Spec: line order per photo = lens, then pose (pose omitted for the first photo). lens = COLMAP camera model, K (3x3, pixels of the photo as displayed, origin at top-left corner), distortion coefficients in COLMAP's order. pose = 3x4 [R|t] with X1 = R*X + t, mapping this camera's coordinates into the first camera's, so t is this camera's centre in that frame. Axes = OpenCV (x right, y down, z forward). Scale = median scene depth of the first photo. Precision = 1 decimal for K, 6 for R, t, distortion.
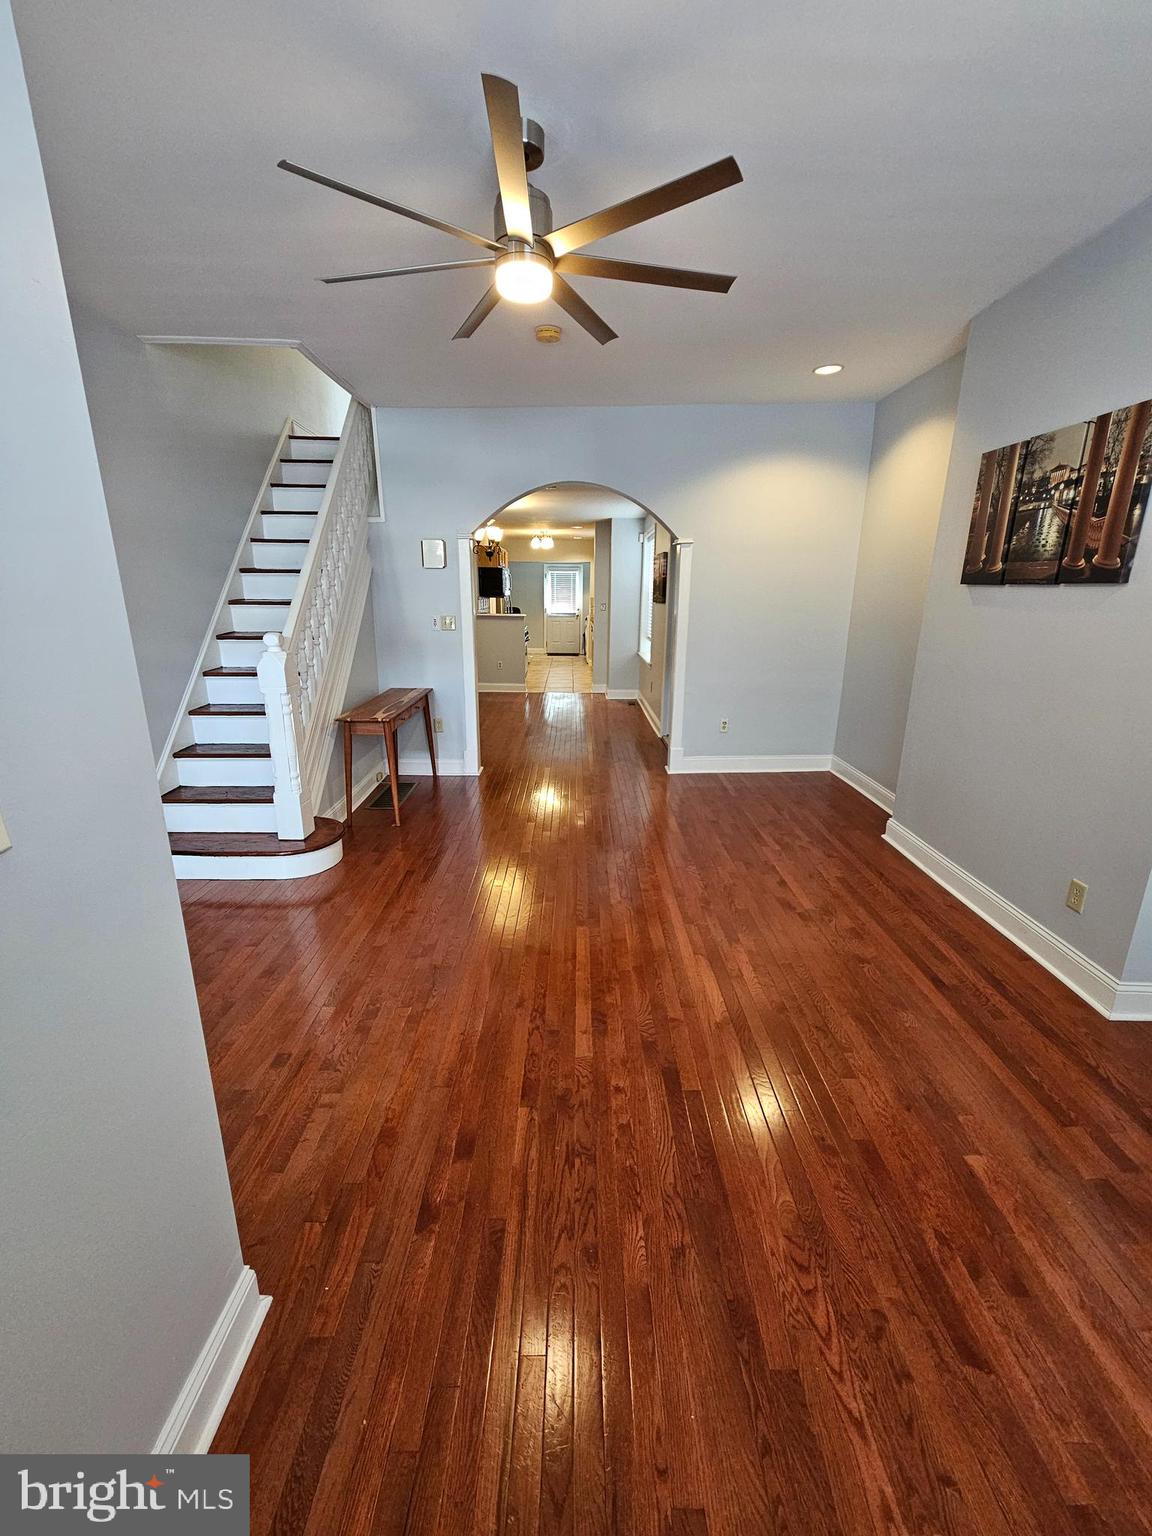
lens RADIAL K [[631.1, 0, 577.2], [0, 631.1, 767.8], [0, 0, 1]] dist [0.001830, -0.000543]
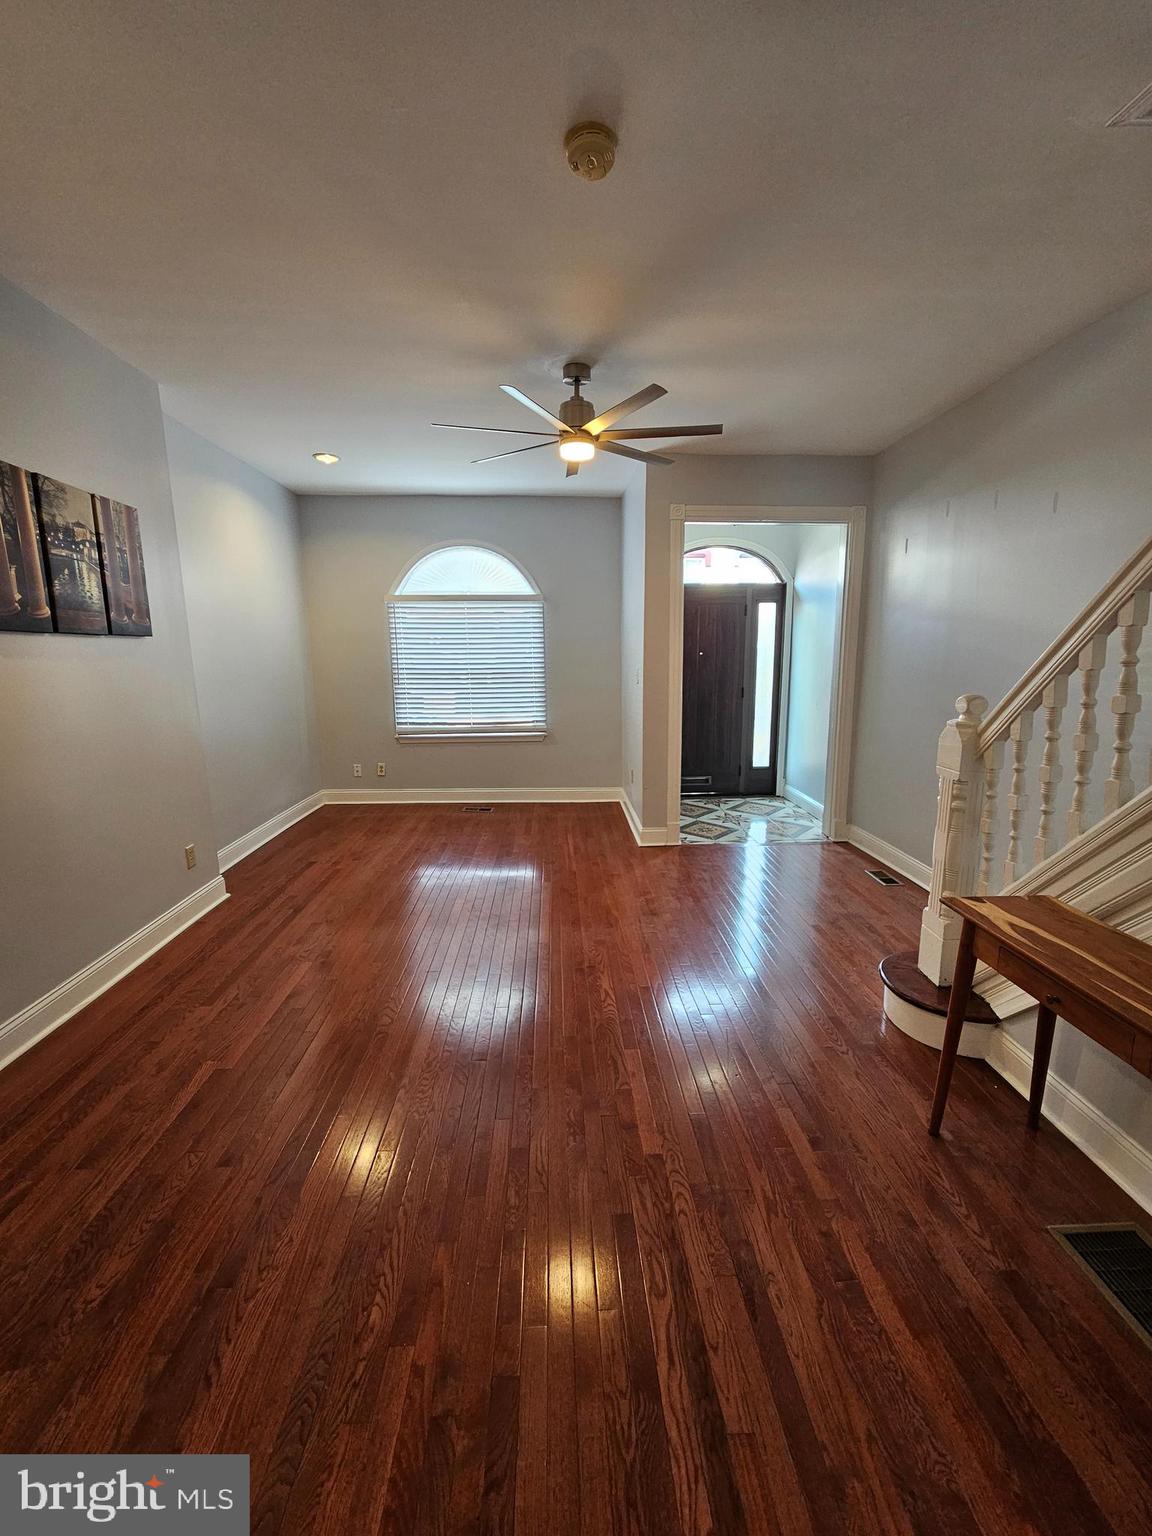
lens RADIAL K [[631.1, 0, 577.2], [0, 631.1, 767.8], [0, 0, 1]] dist [0.001830, -0.000543]
pose [[-0.999323, 0.007483, -0.036015, -0.012756], [-0.009220, 0.896883, 0.442172, -0.522154], [0.035610, 0.442205, -0.896207, 1.913234]]
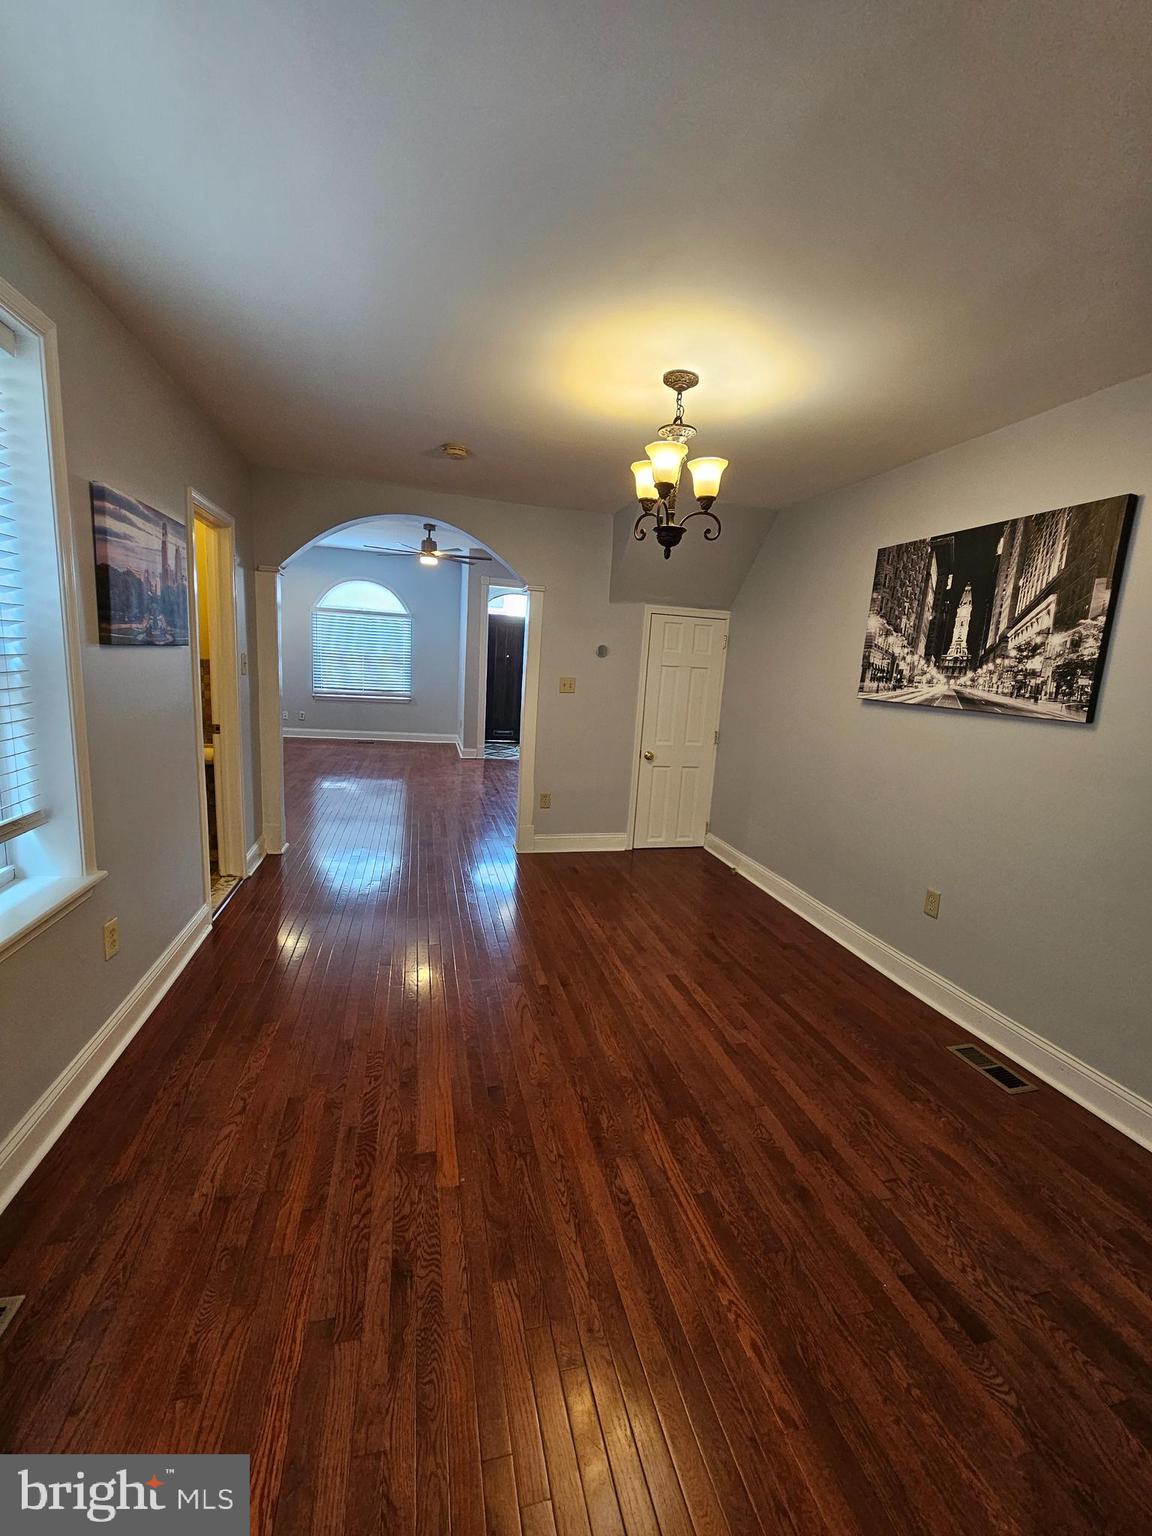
lens RADIAL K [[631.1, 0, 577.2], [0, 631.1, 767.8], [0, 0, 1]] dist [0.001830, -0.000543]
pose [[-0.969758, -0.023961, -0.242889, -0.039145], [-0.126999, 0.899372, 0.418332, -0.904207], [0.208424, 0.436527, -0.875216, 3.321122]]
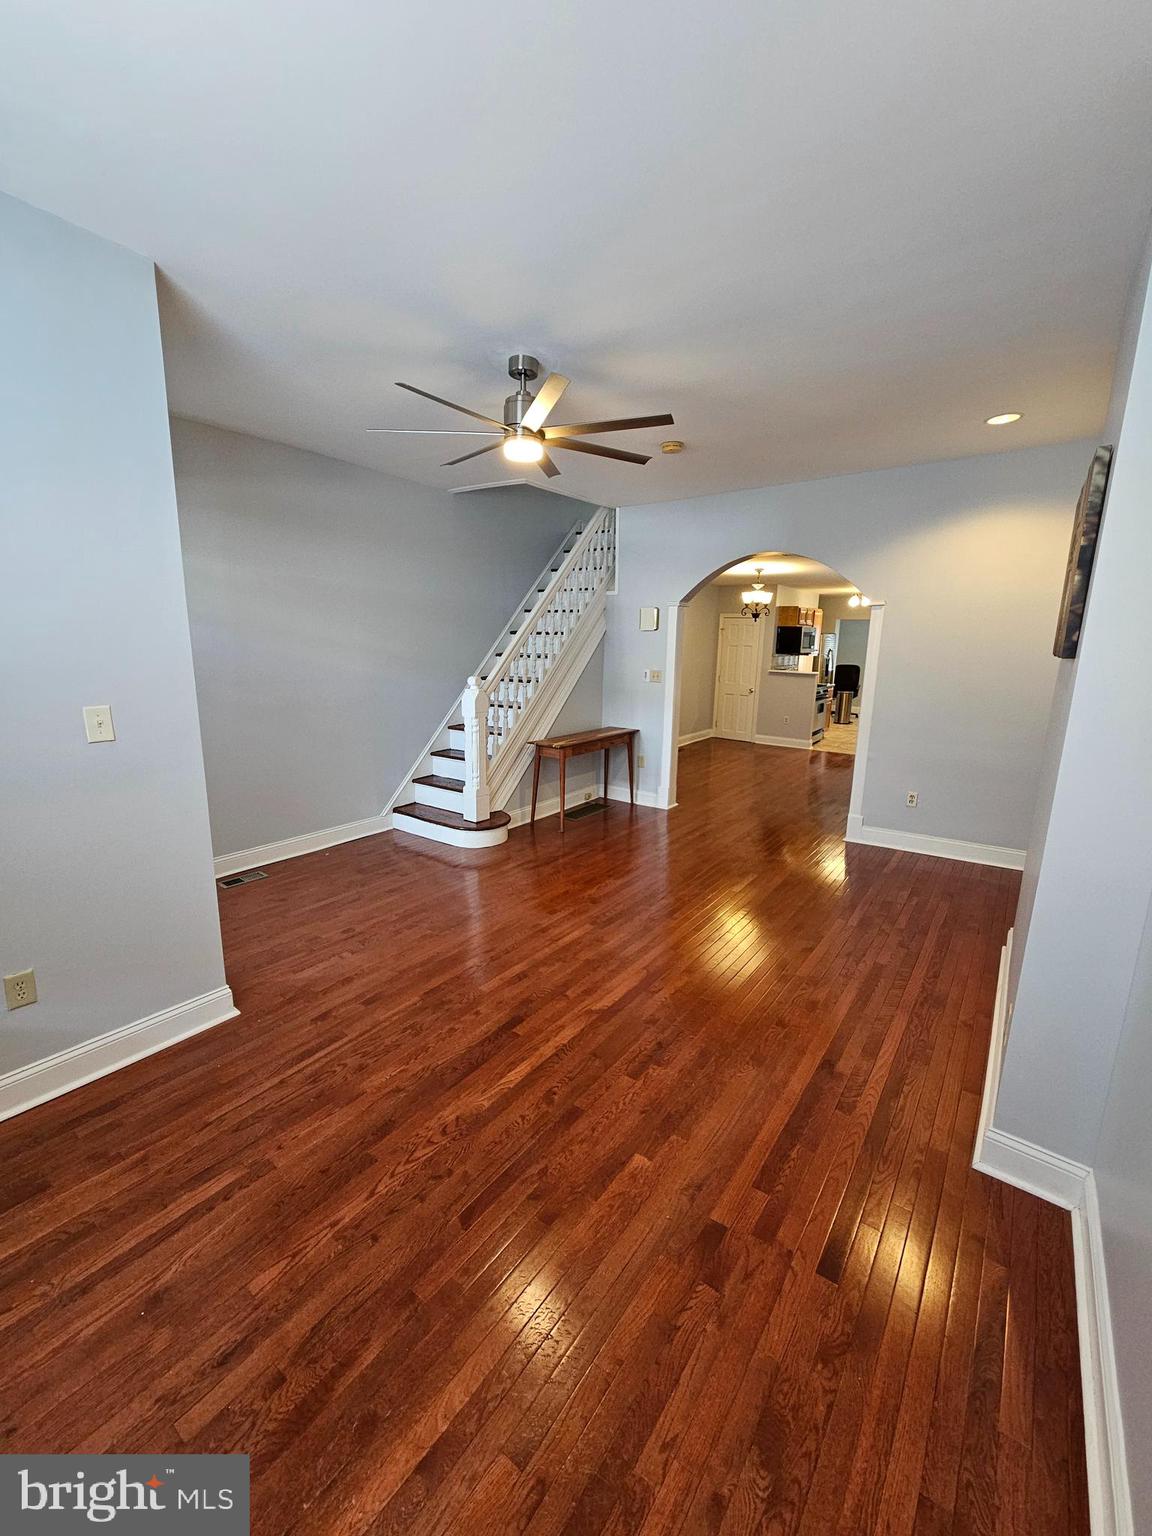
lens RADIAL K [[631.1, 0, 577.2], [0, 631.1, 767.8], [0, 0, 1]] dist [0.001830, -0.000543]
pose [[0.807676, 0.126287, -0.575943, 0.670375], [-0.172207, 0.984729, -0.025574, -0.010000], [0.563918, 0.119837, 0.817090, -0.038597]]
